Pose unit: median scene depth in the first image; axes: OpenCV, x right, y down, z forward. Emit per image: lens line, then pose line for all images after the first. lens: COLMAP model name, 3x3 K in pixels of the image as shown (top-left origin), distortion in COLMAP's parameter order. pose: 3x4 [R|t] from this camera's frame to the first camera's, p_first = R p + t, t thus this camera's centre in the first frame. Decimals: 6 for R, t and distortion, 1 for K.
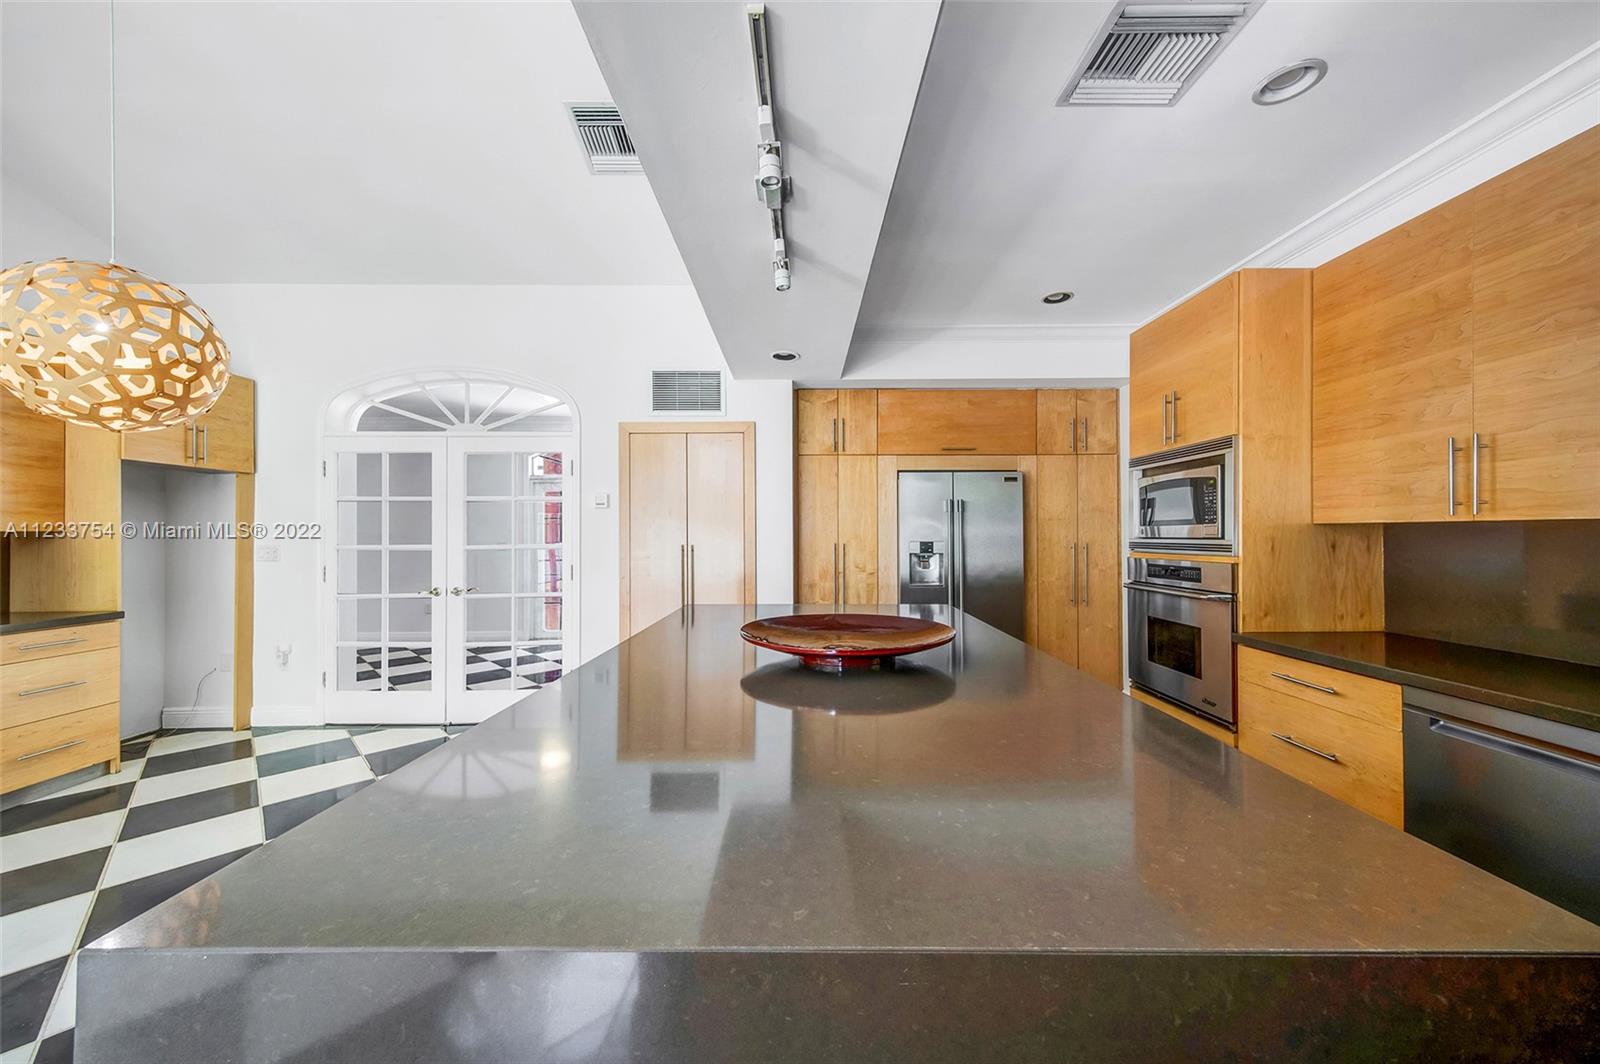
lens RADIAL K [[574.4, 0, 804.5], [0, 574.4, 542.7], [0, 0, 1]] dist [-0.001236, -0.000084]
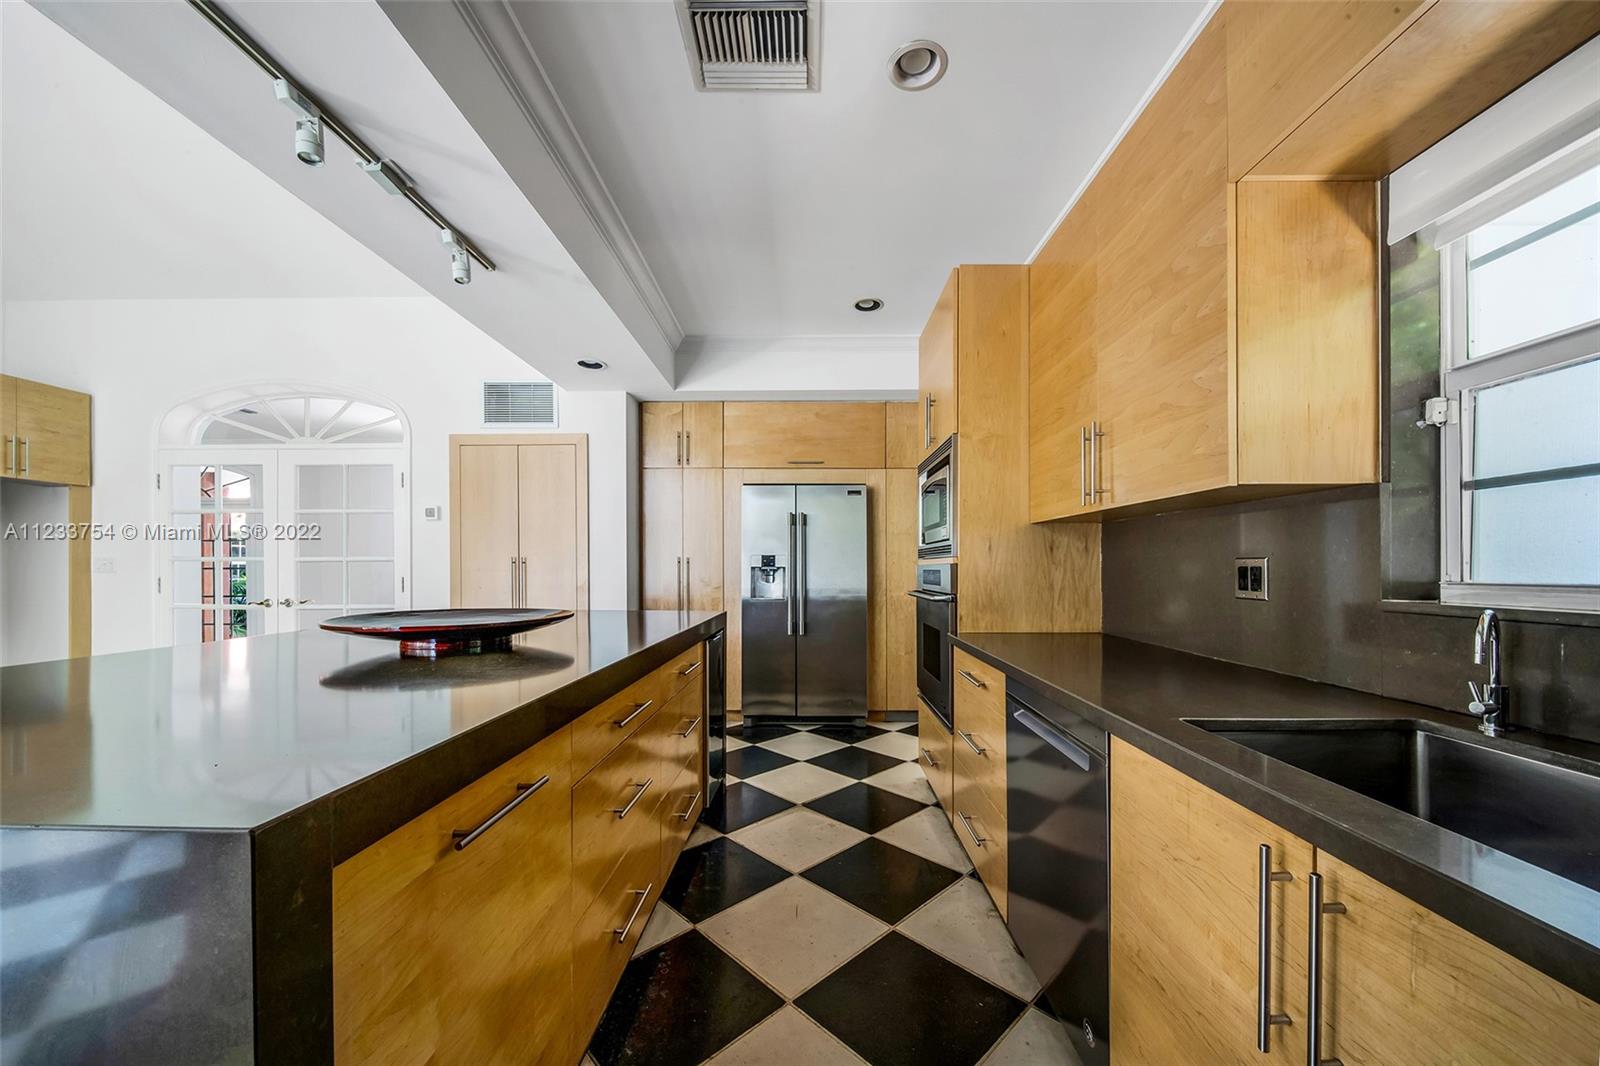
lens RADIAL K [[576.0, 0, 808.5], [0, 576.0, 586.6], [0, 0, 1]] dist [-0.016140, -0.000127]
pose [[0.999998, 0.001320, -0.001596, 0.299141], [-0.001287, 0.999783, 0.020803, 0.033085], [0.001623, -0.020801, 0.999782, 0.002529]]
